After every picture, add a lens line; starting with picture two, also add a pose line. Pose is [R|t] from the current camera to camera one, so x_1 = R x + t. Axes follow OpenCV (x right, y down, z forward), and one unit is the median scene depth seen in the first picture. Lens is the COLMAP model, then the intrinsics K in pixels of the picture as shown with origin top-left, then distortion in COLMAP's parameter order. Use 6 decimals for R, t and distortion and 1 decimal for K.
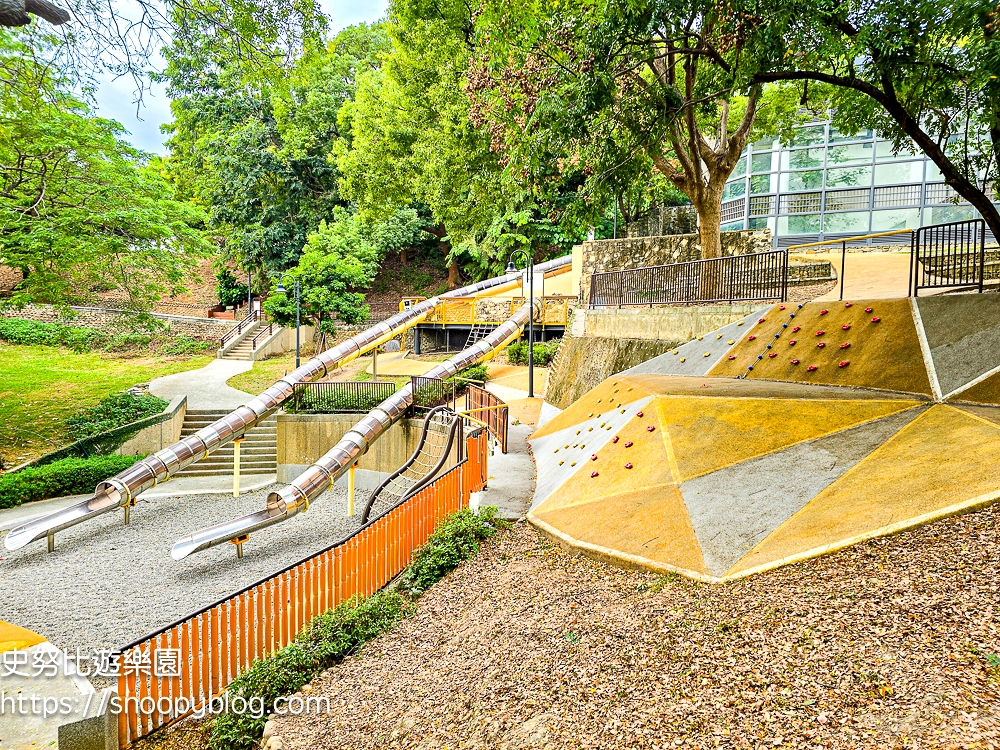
lens RADIAL K [[659.5, 0, 504.7], [0, 659.5, 373.4], [0, 0, 1]] dist [0.082693, -0.082342]
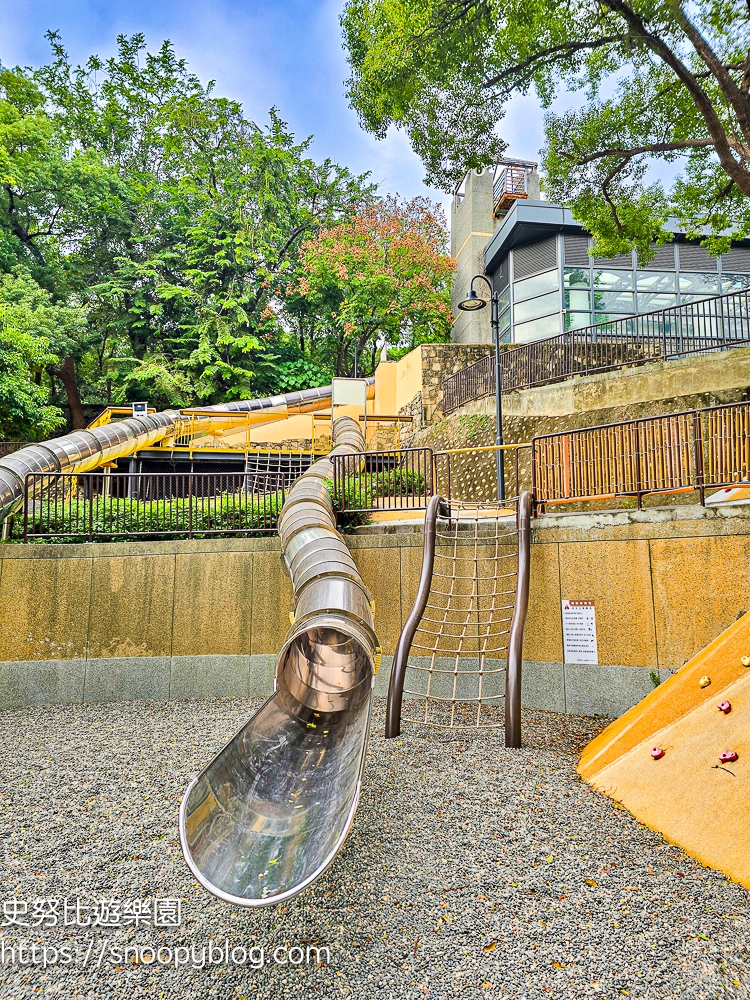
lens RADIAL K [[659.5, 0, 375.4], [0, 659.5, 504.6], [0, 0, 1]] dist [0.082693, -0.082342]
pose [[0.849730, 0.056590, 0.524172, -0.328534], [0.047577, 0.981936, -0.183136, 0.119509], [-0.525067, 0.180555, 0.831688, 0.475179]]
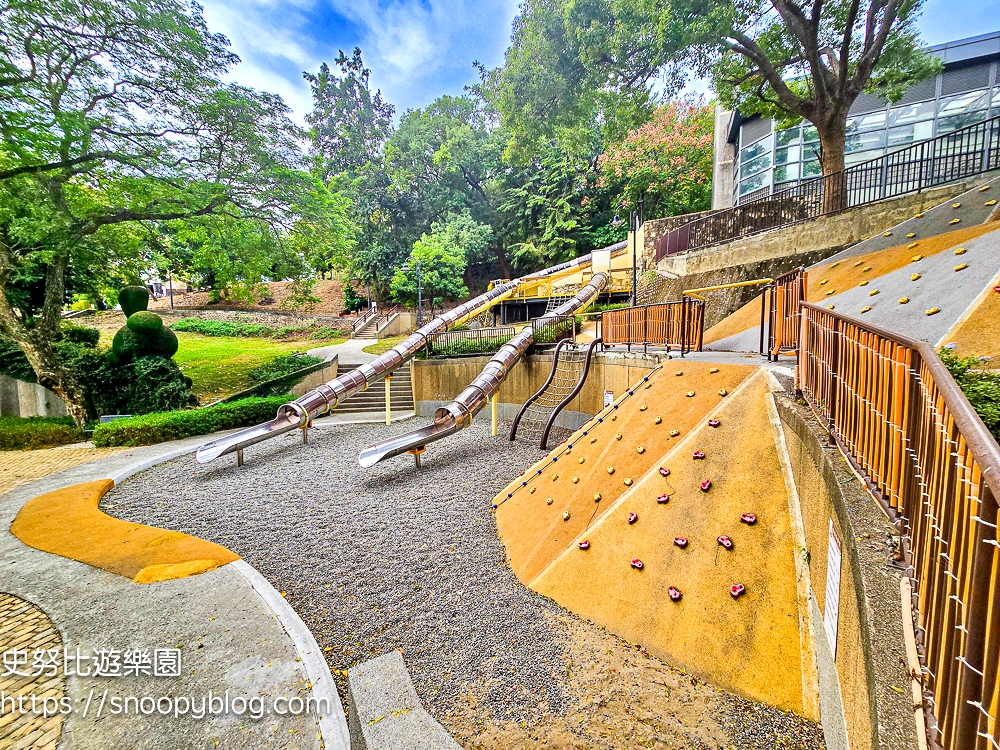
lens RADIAL K [[406.3, 0, 497.9], [0, 406.3, 383.5], [0, 0, 1]] dist [0.000117, -0.006552]
pose [[0.999344, -0.028735, -0.022050, -0.160654], [0.029289, 0.999253, 0.025206, 0.083971], [0.021309, -0.025836, 0.999439, 0.238162]]
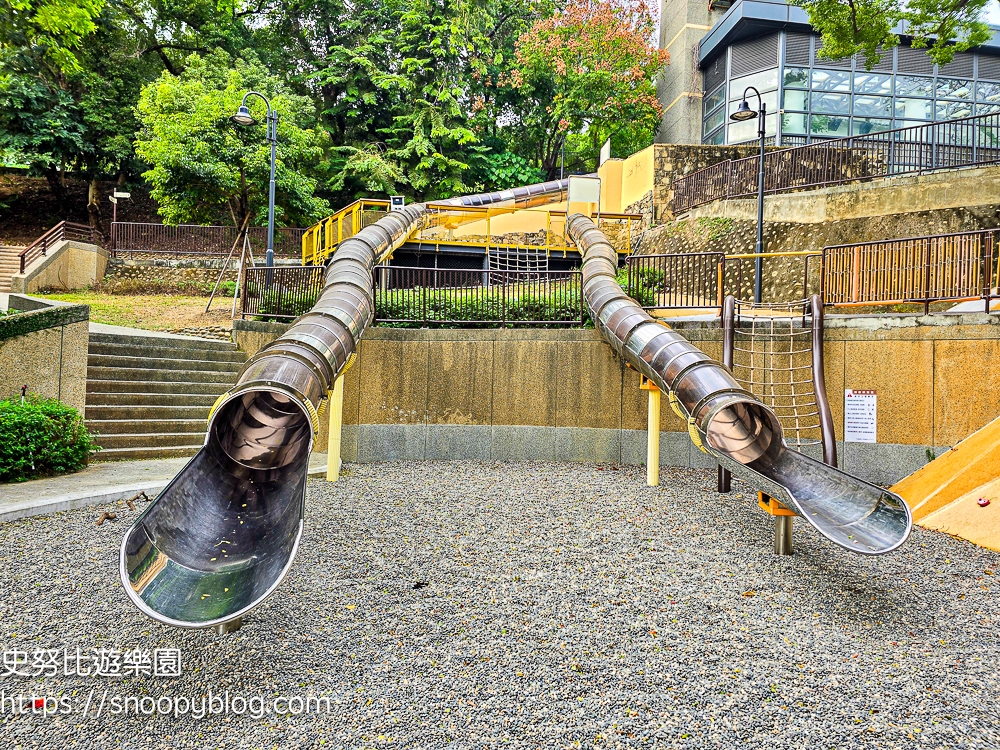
lens RADIAL K [[659.5, 0, 504.7], [0, 659.5, 373.4], [0, 0, 1]] dist [0.082693, -0.082342]
pose [[0.853077, 0.019962, 0.521404, -0.463960], [0.015889, 0.997811, -0.064198, 0.123231], [-0.521544, 0.063050, 0.850892, 0.479668]]
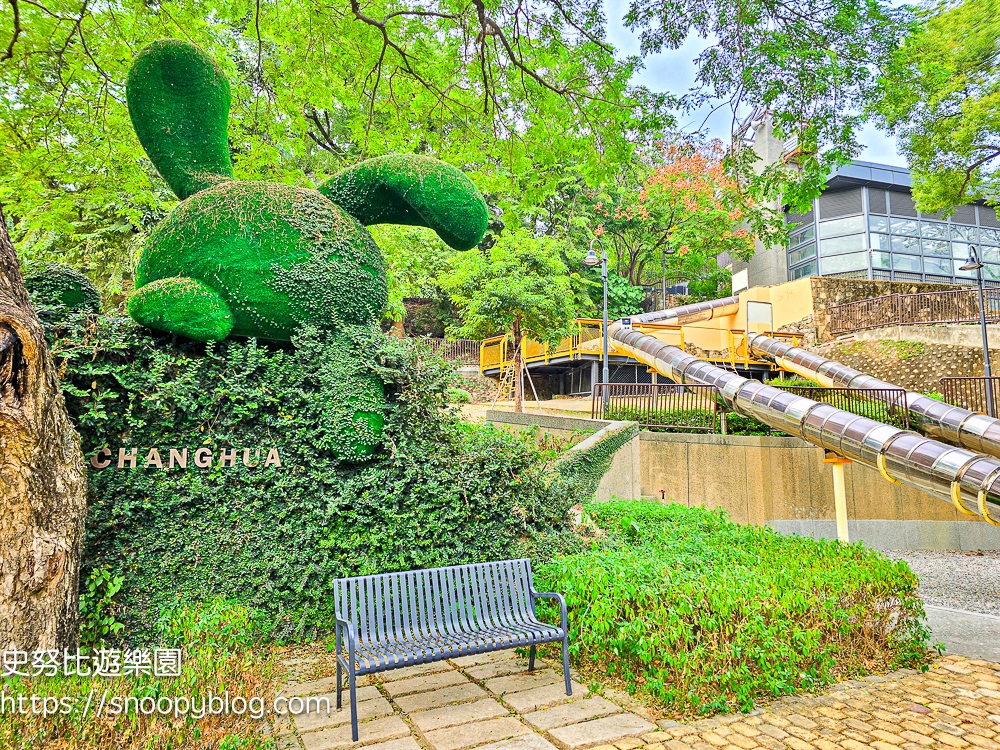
lens RADIAL K [[659.5, 0, 504.7], [0, 659.5, 373.4], [0, 0, 1]] dist [0.082693, -0.082342]
pose [[0.772758, 0.101081, 0.626601, -0.836563], [0.034952, 0.978962, -0.201027, 0.111923], [-0.633738, 0.177246, 0.752967, 0.638502]]
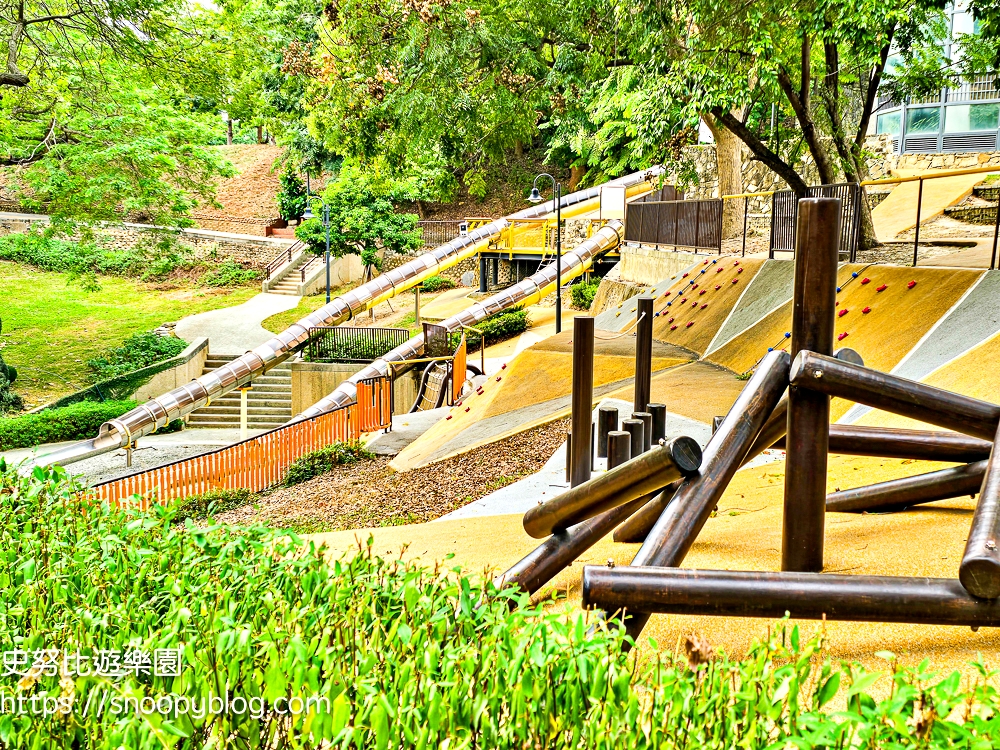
lens RADIAL K [[1114.6, 0, 500.0], [0, 1114.6, 375.0], [0, 0, 1]] dist [0.190267, -0.407627]
pose [[0.964783, 0.029444, -0.261394, 0.294579], [-0.013189, 0.997880, 0.063725, -0.018735], [0.262717, -0.058033, 0.963126, -0.340200]]
